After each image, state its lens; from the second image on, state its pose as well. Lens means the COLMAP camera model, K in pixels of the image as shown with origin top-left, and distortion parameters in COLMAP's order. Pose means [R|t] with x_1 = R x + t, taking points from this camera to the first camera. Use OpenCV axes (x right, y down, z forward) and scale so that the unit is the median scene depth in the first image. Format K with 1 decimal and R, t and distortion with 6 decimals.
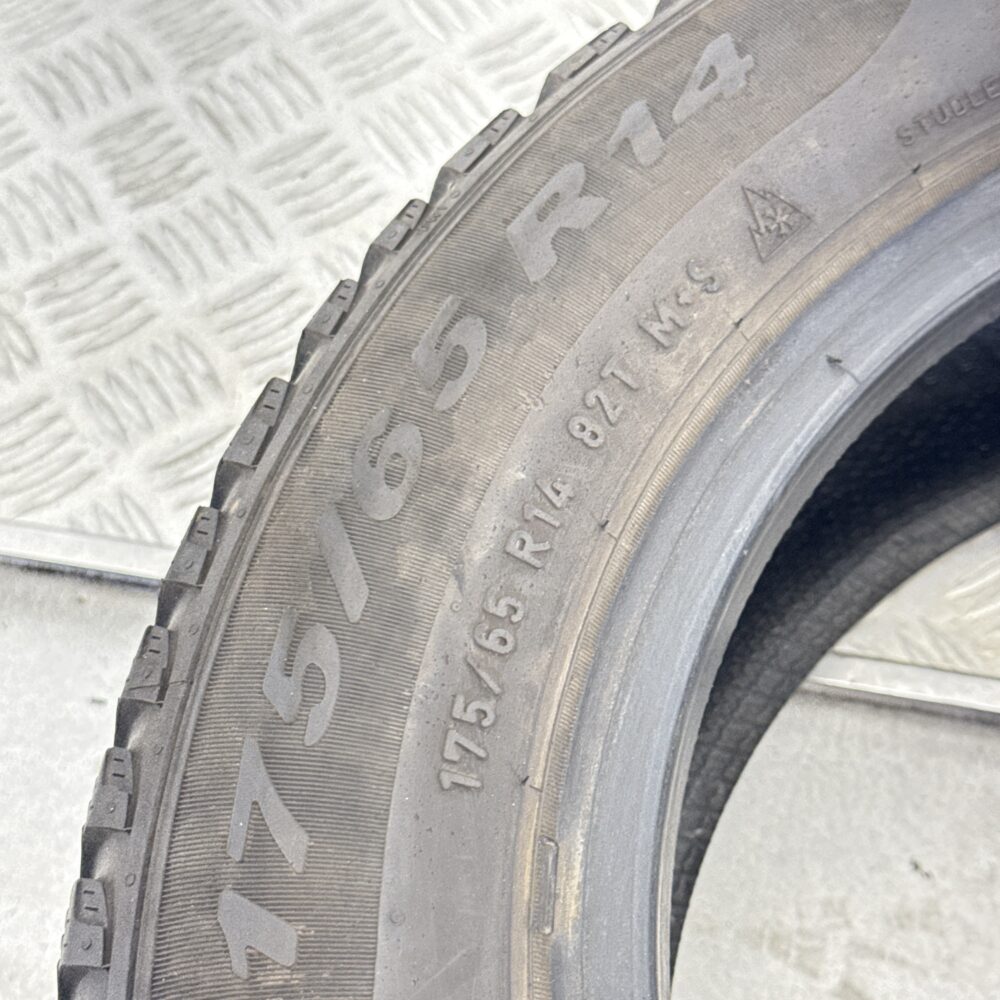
lens RADIAL K [[1792.1, 0, 500.0], [0, 1792.1, 500.0], [0, 0, 1]] dist [0.074387, 0.218011]
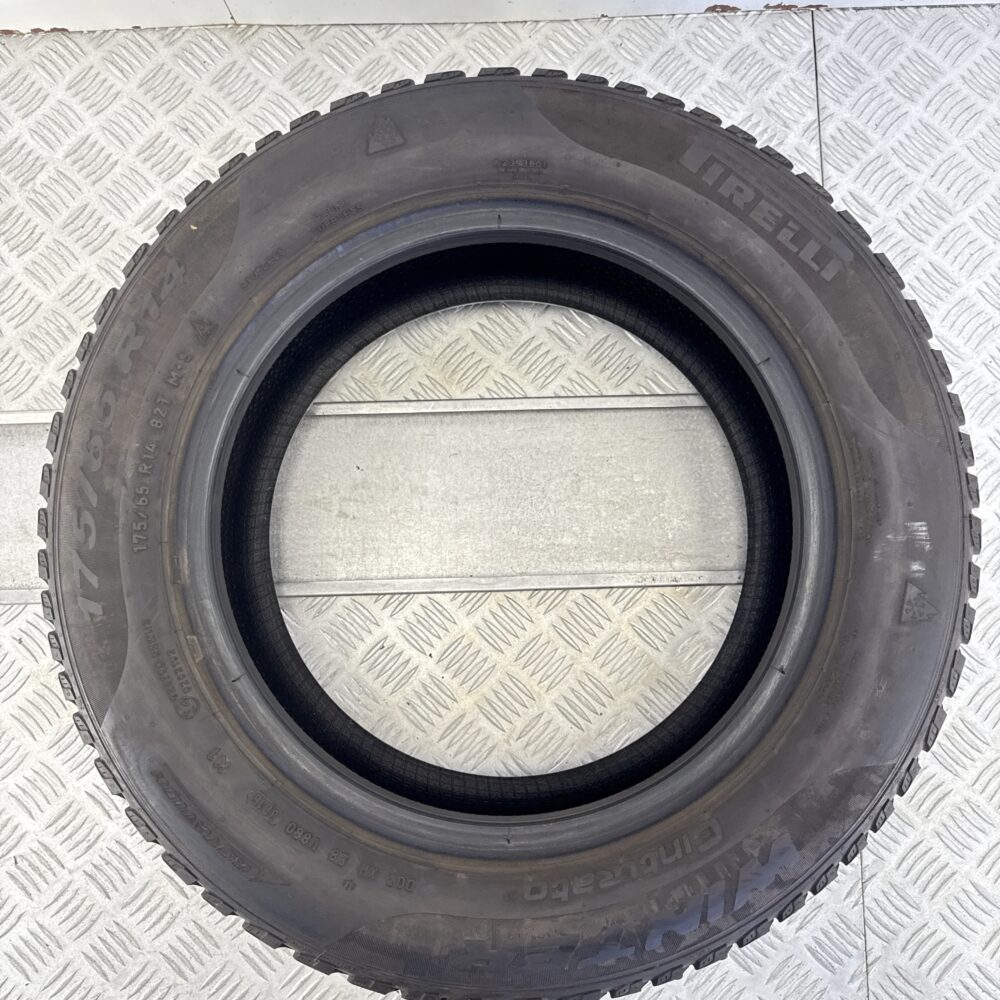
lens RADIAL K [[940.7, 0, 489.0], [0, 940.7, 440.5], [0, 0, 1]] dist [0.009194, -0.062846]
pose [[0.976836, -0.213036, 0.020160, 0.511972], [0.187526, 0.897613, 0.398903, -0.495101], [-0.103077, -0.385883, 0.916771, -0.482252]]
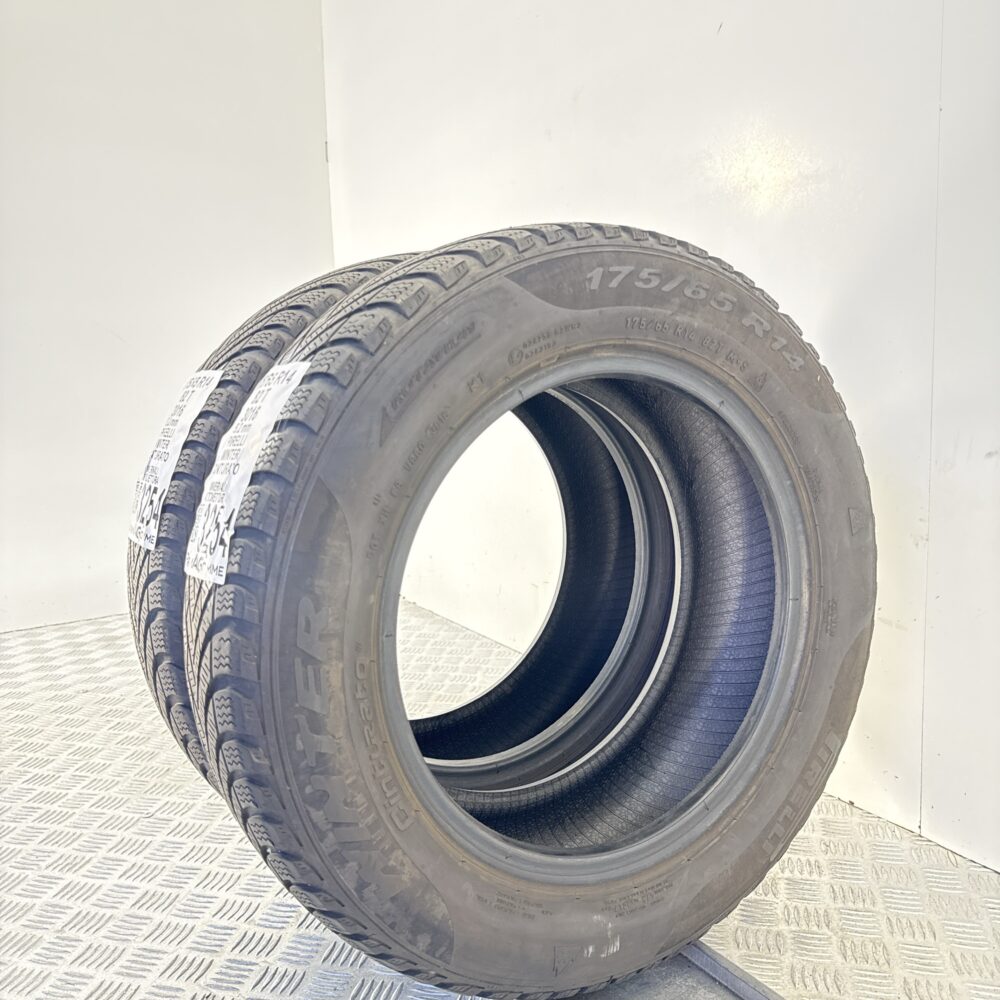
lens RADIAL K [[943.7, 0, 500.0], [0, 943.7, 500.0], [0, 0, 1]] dist [0.130322, -0.376998]
pose [[0.132471, 0.964128, 0.230017, -0.136122], [-0.988975, 0.144063, -0.034280, 0.470170], [-0.066187, -0.222940, 0.972583, -0.939447]]
